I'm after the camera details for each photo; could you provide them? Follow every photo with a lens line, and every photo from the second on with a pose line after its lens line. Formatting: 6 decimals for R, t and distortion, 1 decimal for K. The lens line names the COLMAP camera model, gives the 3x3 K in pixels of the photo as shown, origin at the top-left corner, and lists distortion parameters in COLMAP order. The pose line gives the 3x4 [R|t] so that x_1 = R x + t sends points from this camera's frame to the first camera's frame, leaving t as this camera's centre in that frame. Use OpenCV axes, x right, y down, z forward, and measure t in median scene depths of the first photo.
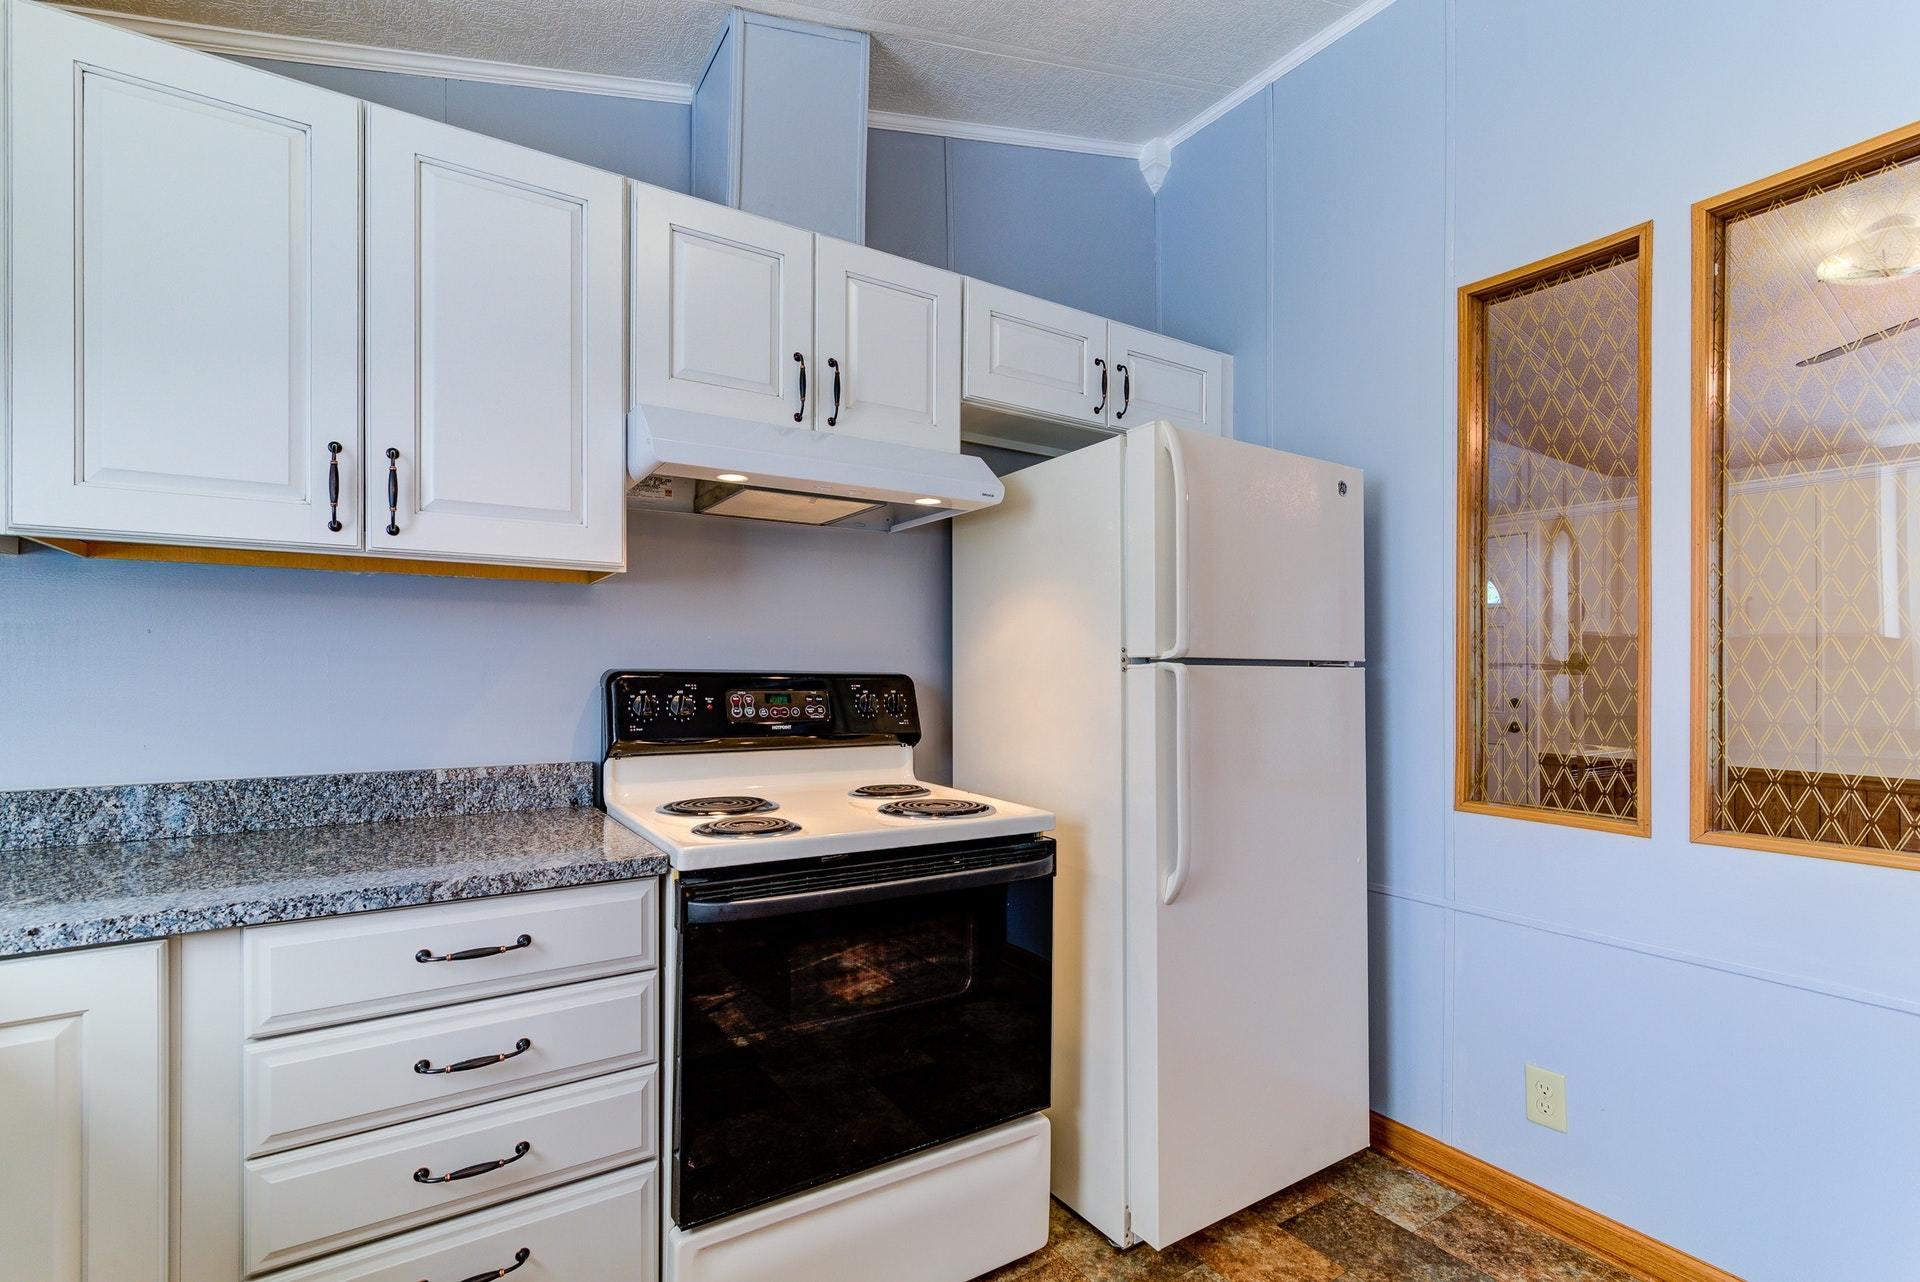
lens RADIAL K [[894.0, 0, 960.0], [0, 894.0, 641.0], [0, 0, 1]] dist [-0.004058, -0.000035]
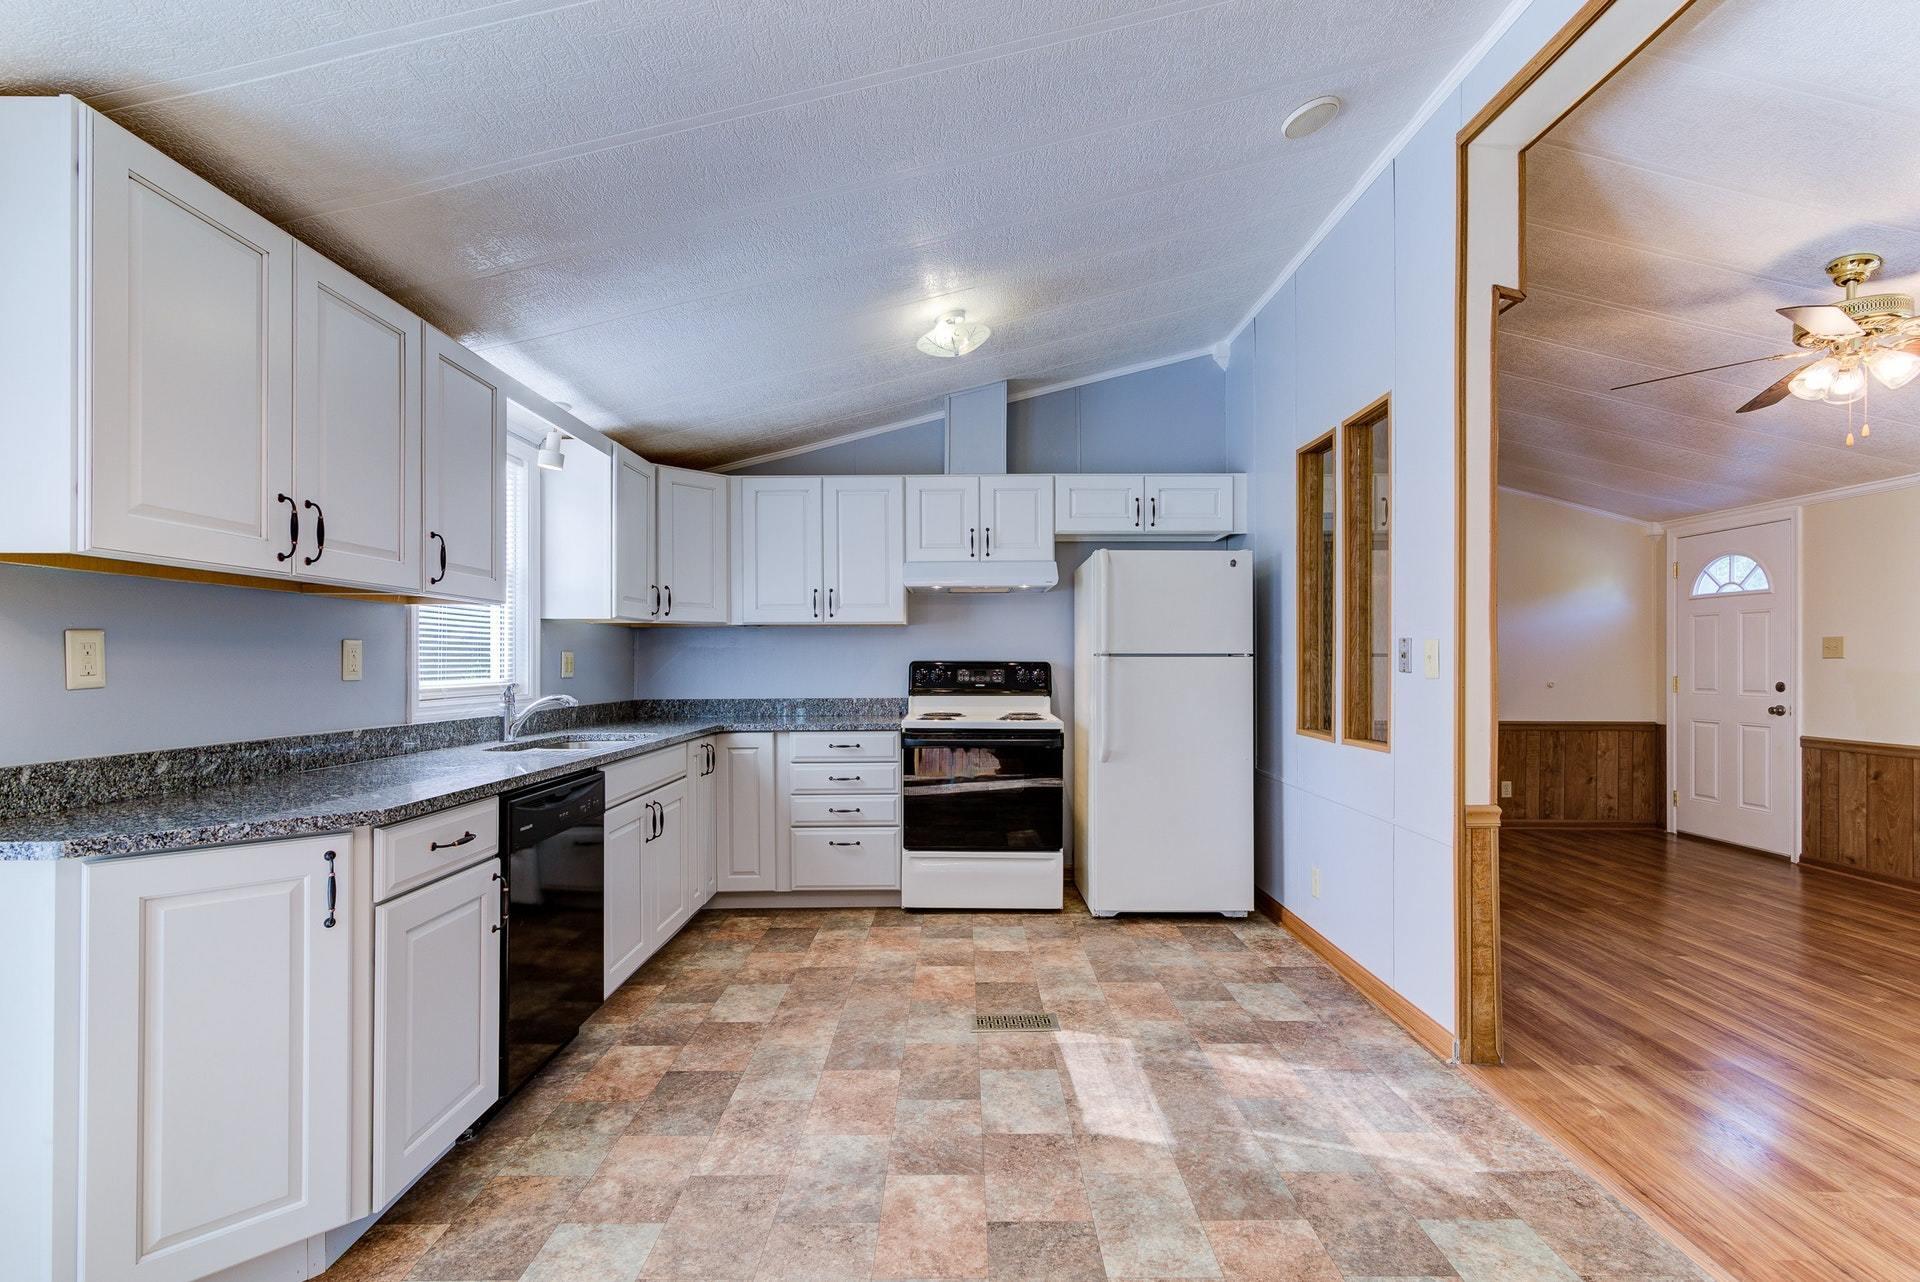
lens RADIAL K [[871.5, 0, 981.3], [0, 871.5, 648.1], [0, 0, 1]] dist [0.001435, 0.000059]
pose [[0.839671, -0.014969, -0.542889, 1.117420], [0.024846, 0.999632, 0.010866, -0.026718], [0.542527, -0.022612, 0.839734, -0.970726]]
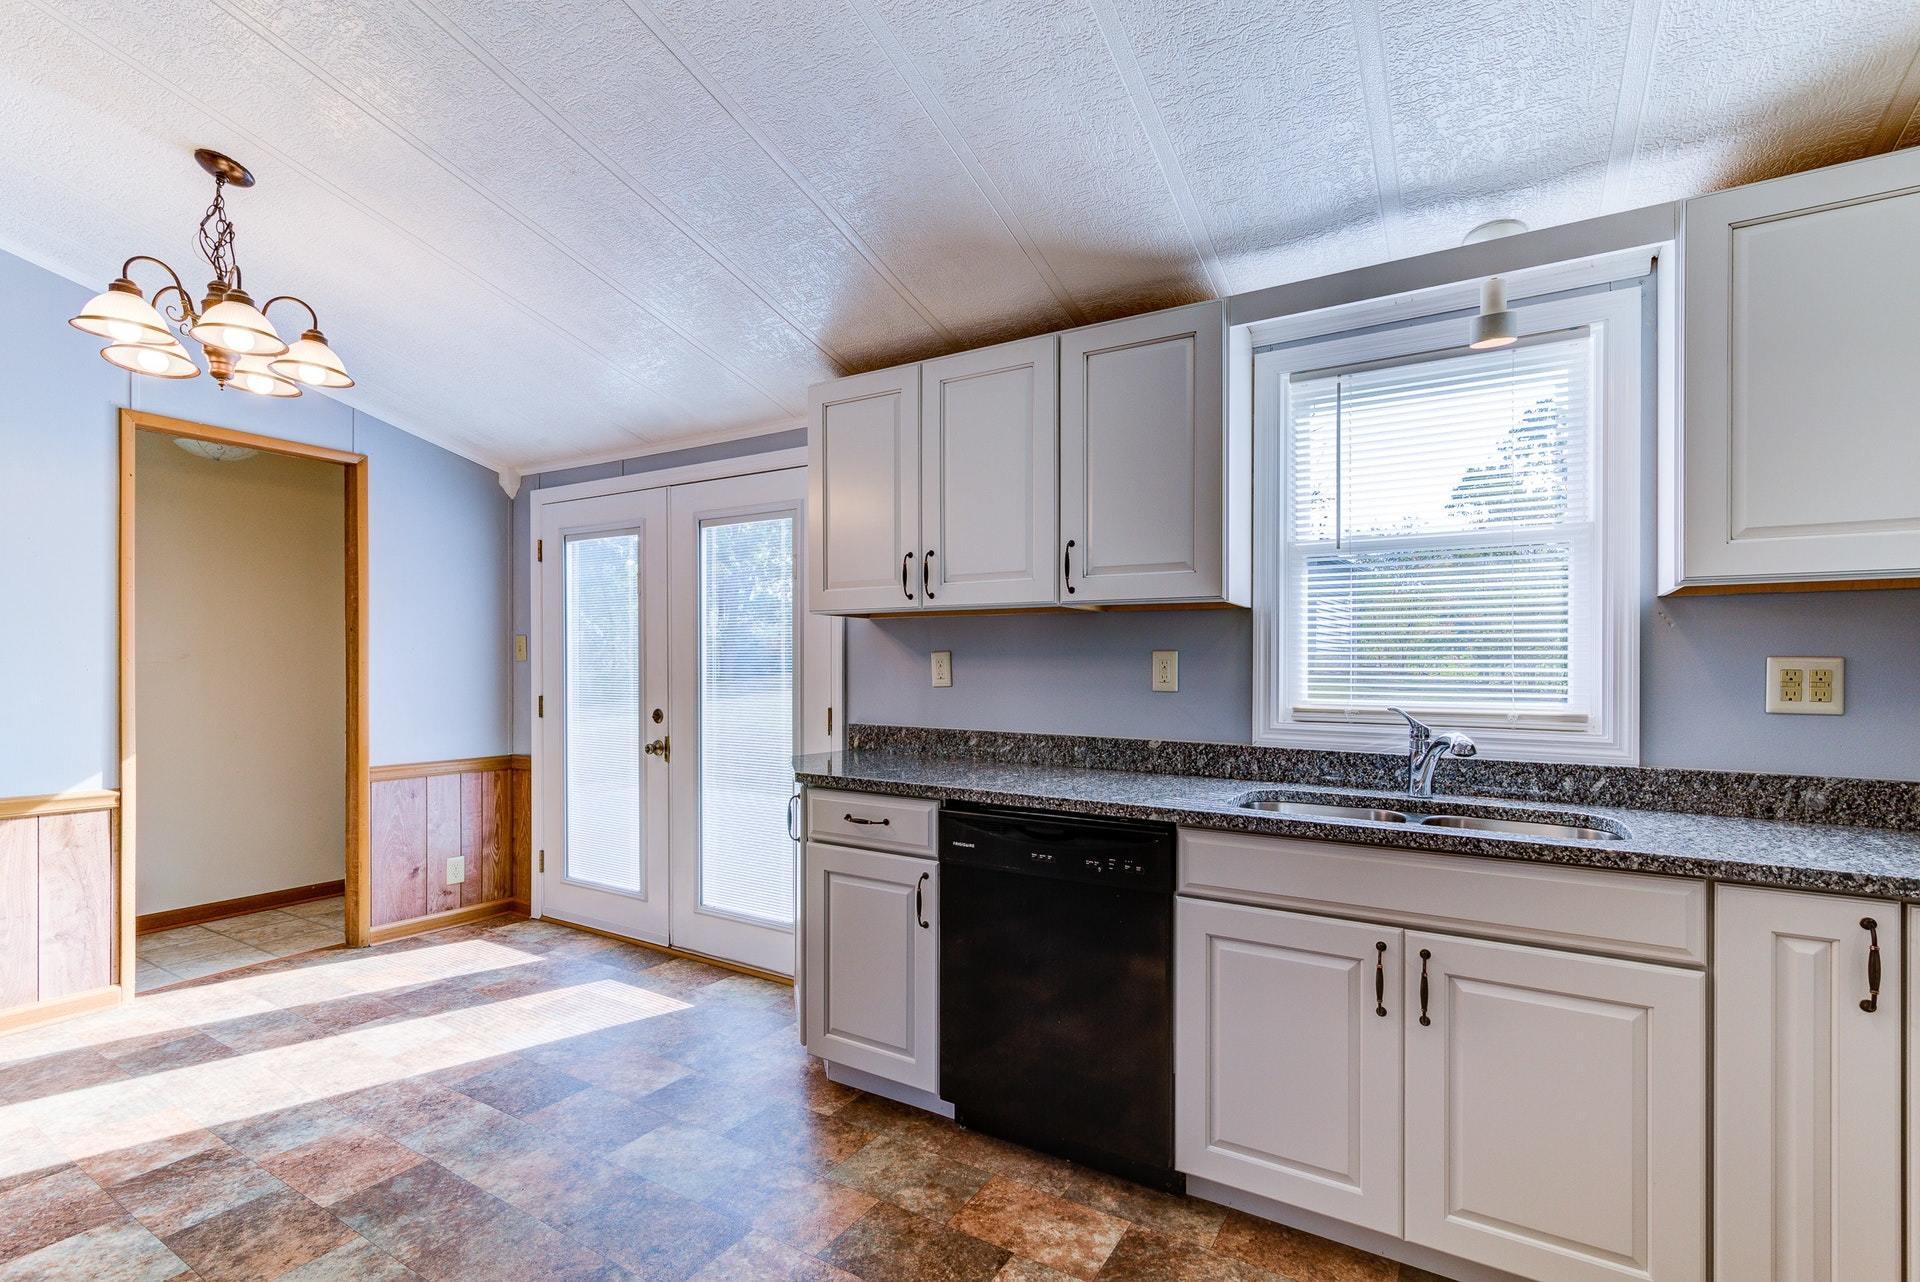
lens RADIAL K [[882.2, 0, 960.1], [0, 882.2, 686.9], [0, 0, 1]] dist [0.001417, 0.000315]
pose [[-0.912615, -0.006440, -0.408769, 0.412189], [-0.000316, 0.999887, -0.015049, 0.027702], [0.408819, -0.013604, -0.912514, 0.761560]]
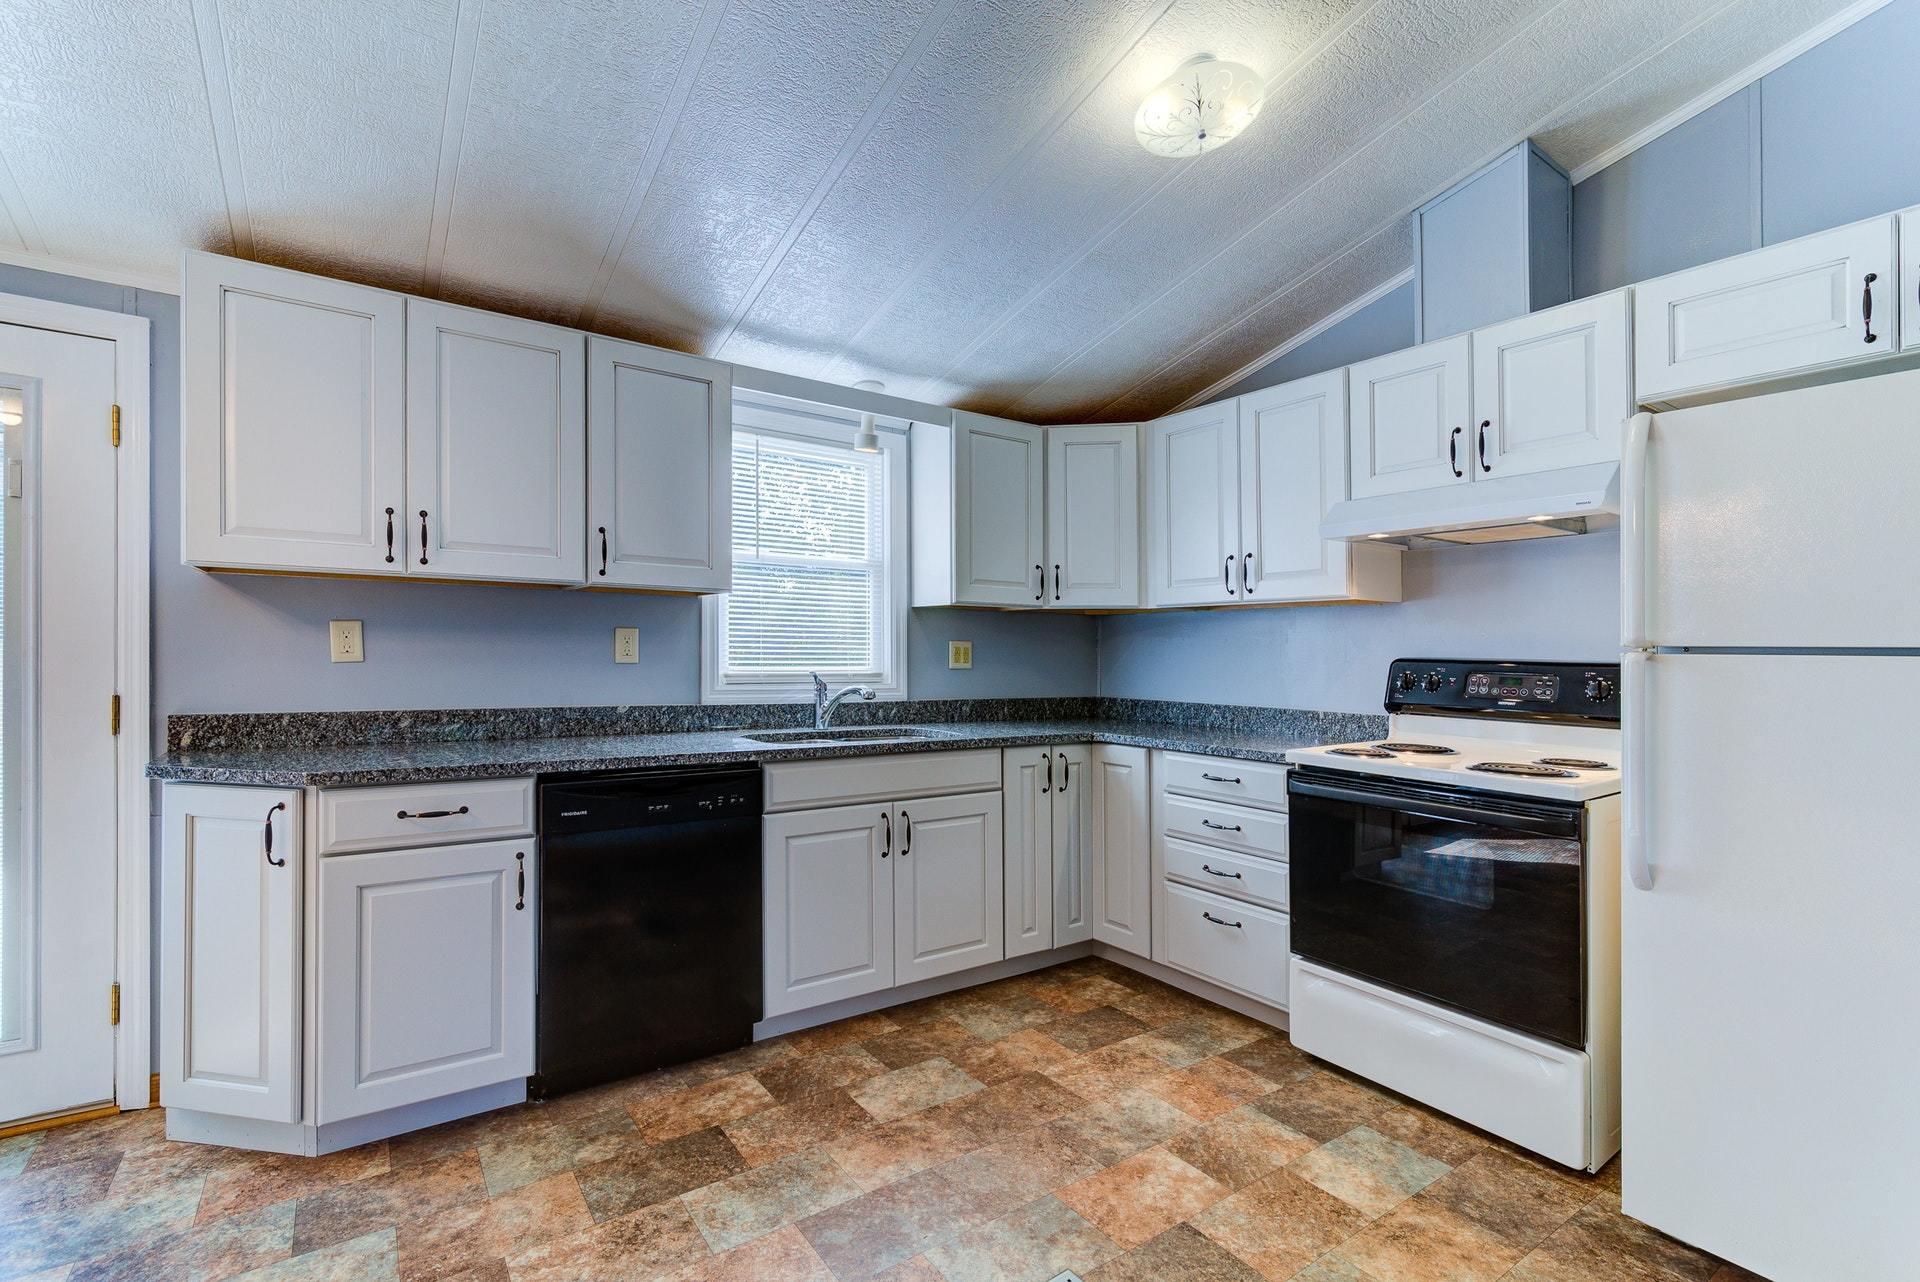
lens RADIAL K [[882.3, 0, 960.0], [0, 882.3, 641.0], [0, 0, 1]] dist [0.000094, 0.000077]
pose [[0.020877, -0.017222, -0.999634, 1.159307], [0.020461, 0.999650, -0.016795, 0.012799], [0.999573, -0.020103, 0.021222, 0.202740]]
